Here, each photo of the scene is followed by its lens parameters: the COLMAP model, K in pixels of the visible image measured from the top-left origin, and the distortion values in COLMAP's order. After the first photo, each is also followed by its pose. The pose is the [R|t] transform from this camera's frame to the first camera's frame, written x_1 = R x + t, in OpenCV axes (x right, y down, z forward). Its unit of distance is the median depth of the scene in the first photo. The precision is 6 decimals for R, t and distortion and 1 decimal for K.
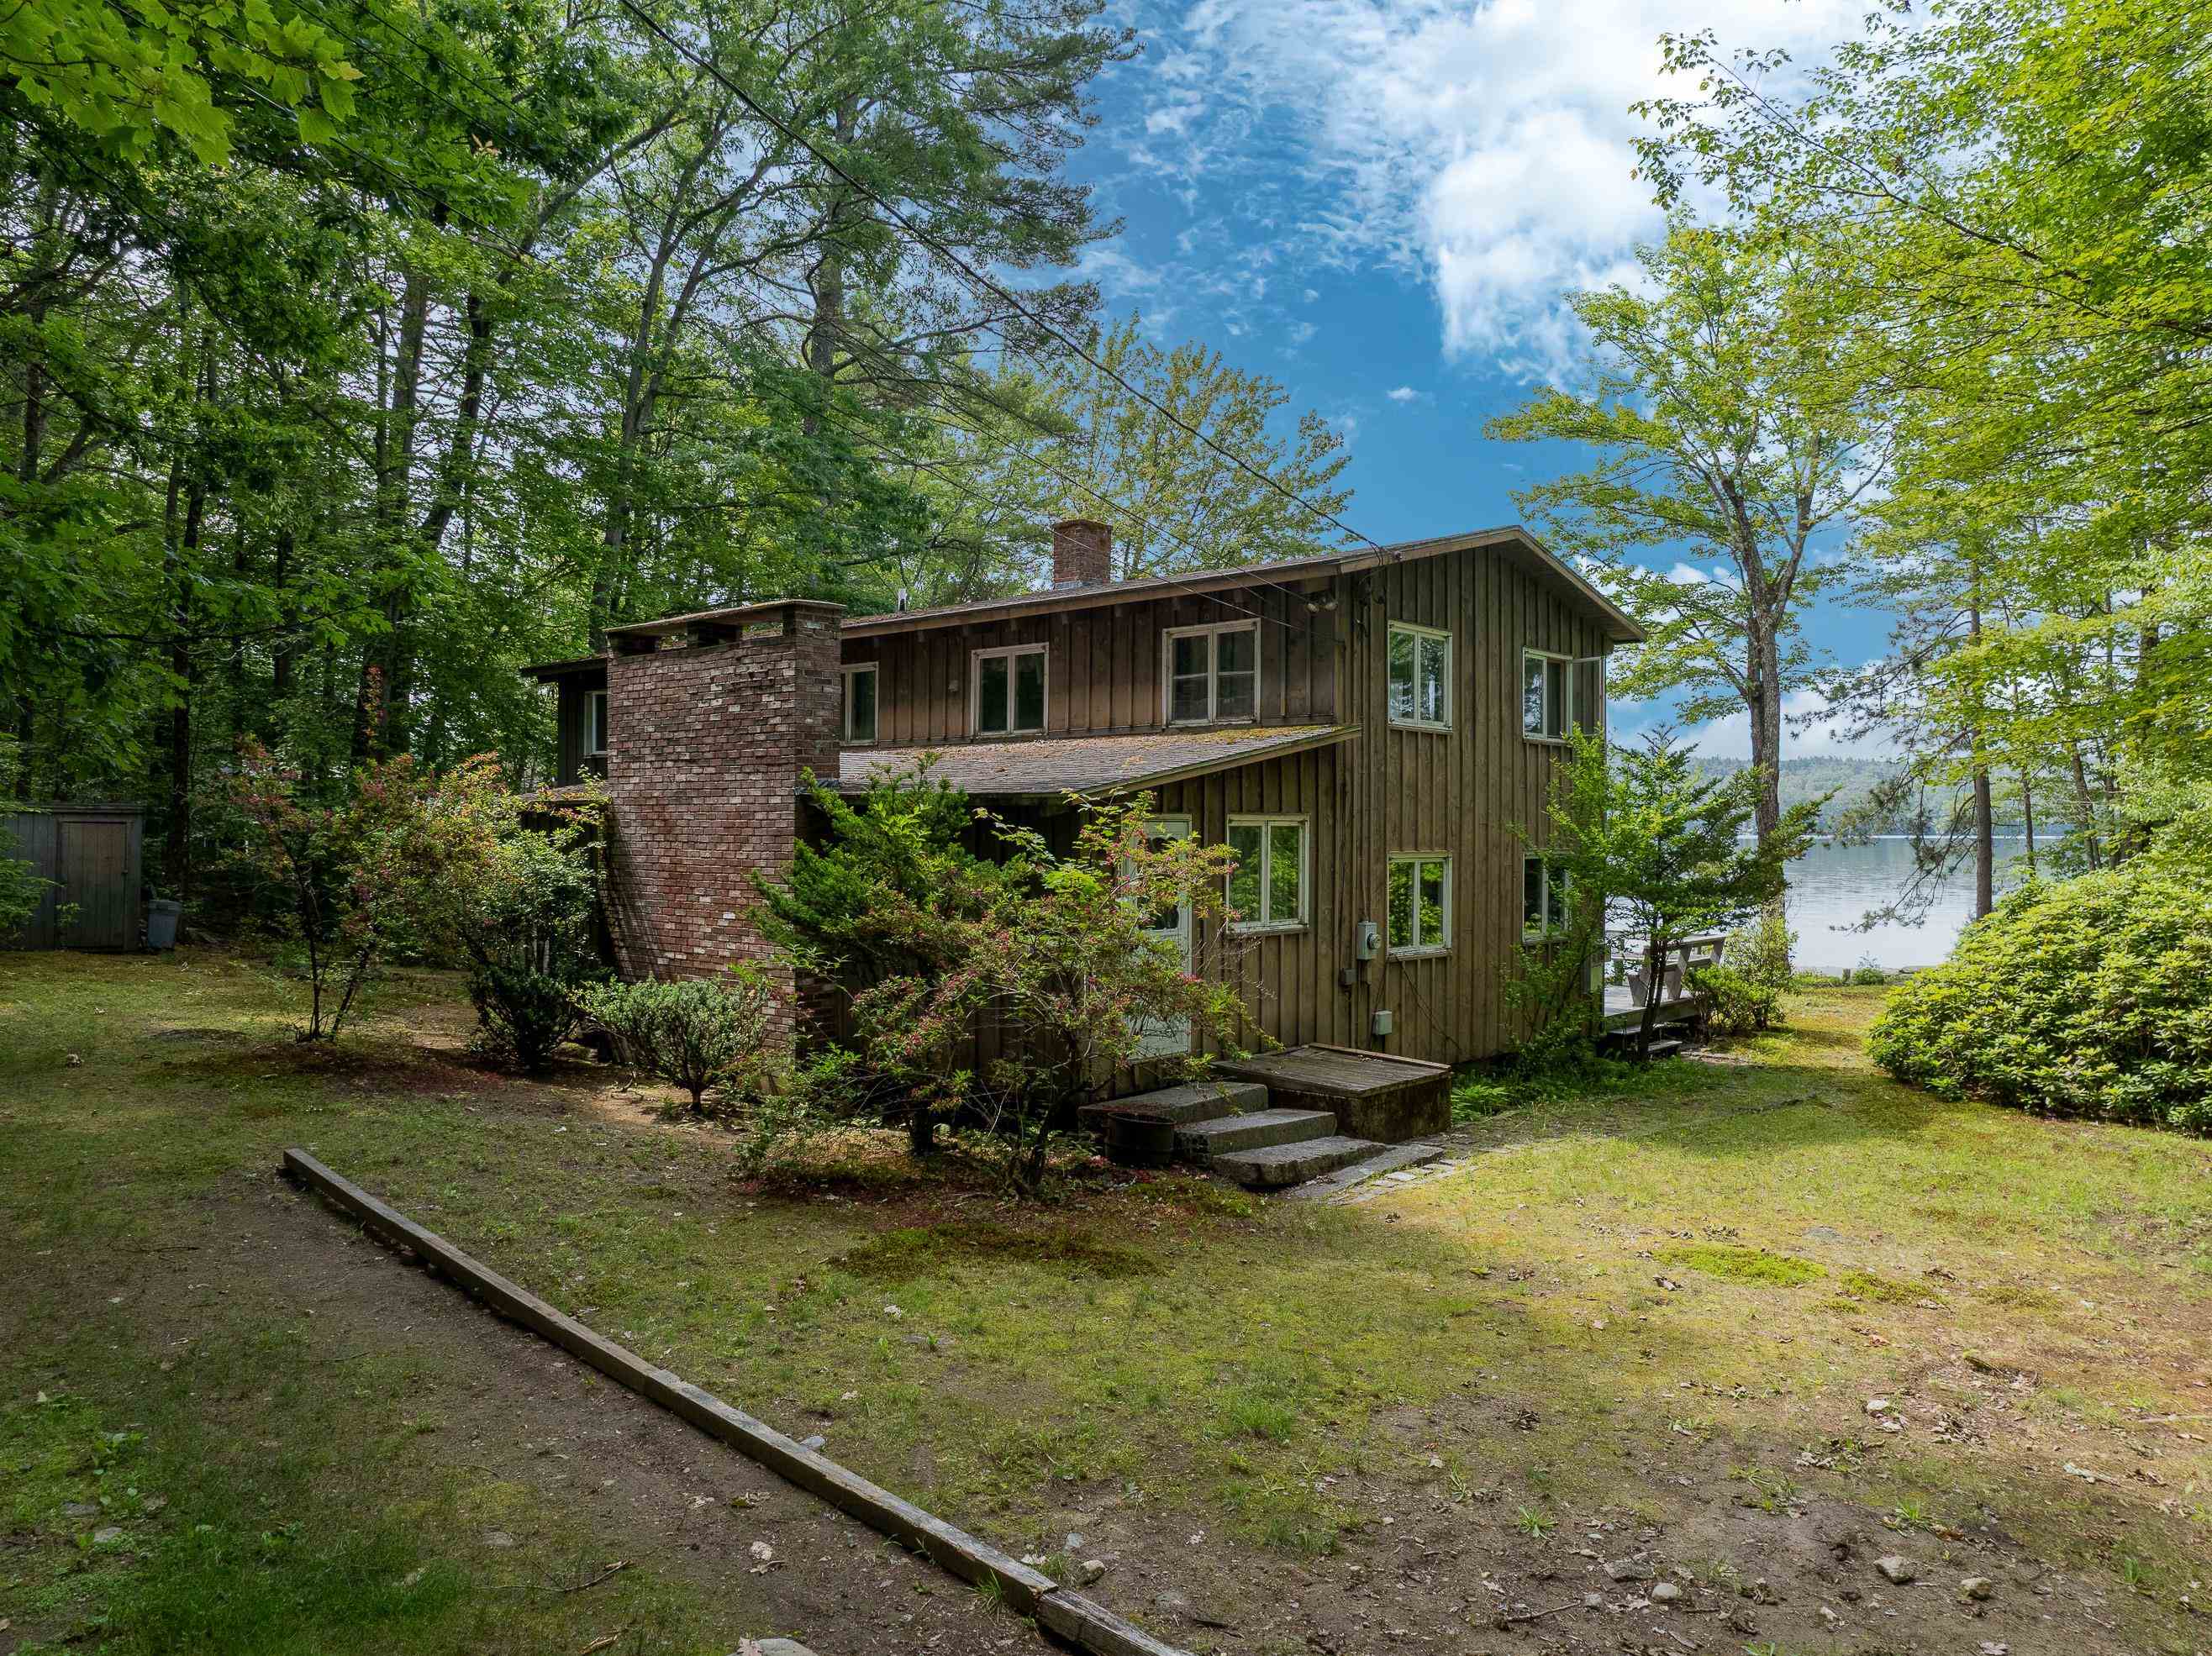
lens RADIAL K [[1549.7, 0, 1106.0], [0, 1549.7, 828.0], [0, 0, 1]] dist [-0.040290, 0.004550]
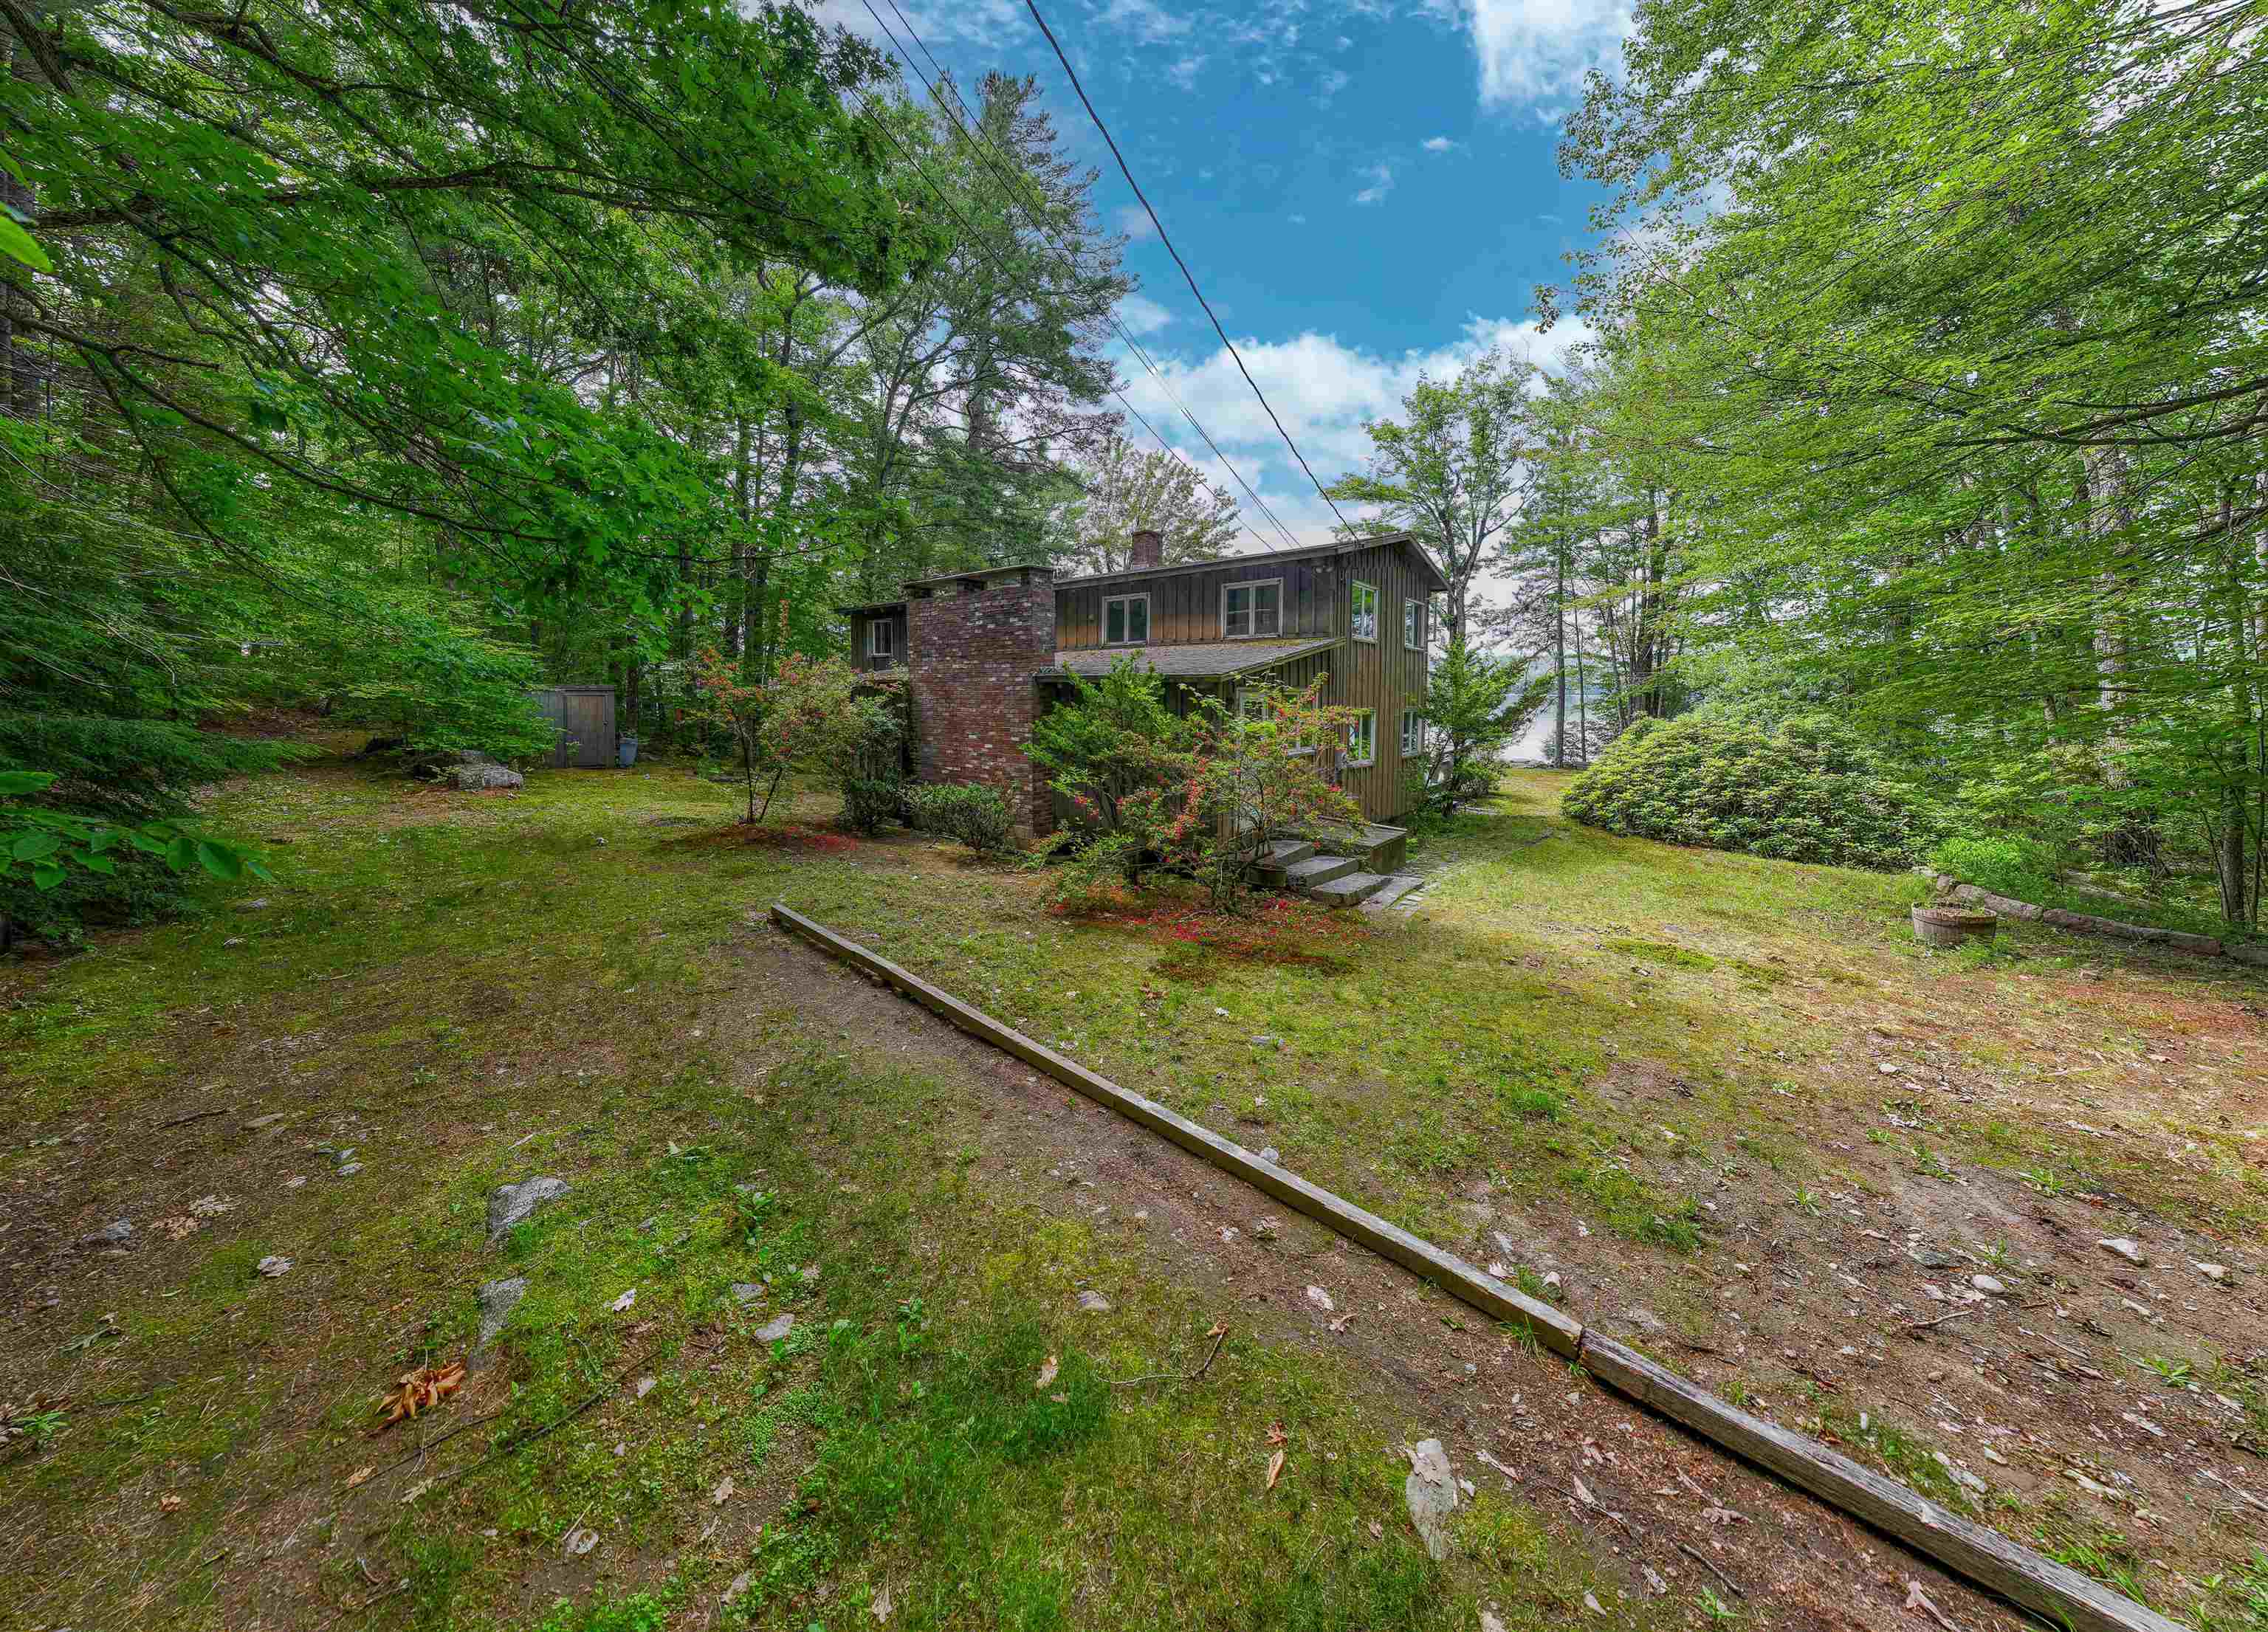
lens RADIAL K [[735.9, 0, 1131.5], [0, 735.9, 741.5], [0, 0, 1]] dist [0.000208, -0.000023]
pose [[0.998062, -0.008581, 0.061628, -0.126269], [0.004656, 0.997967, 0.063558, -0.000949], [-0.062048, -0.063148, 0.996073, 0.144242]]
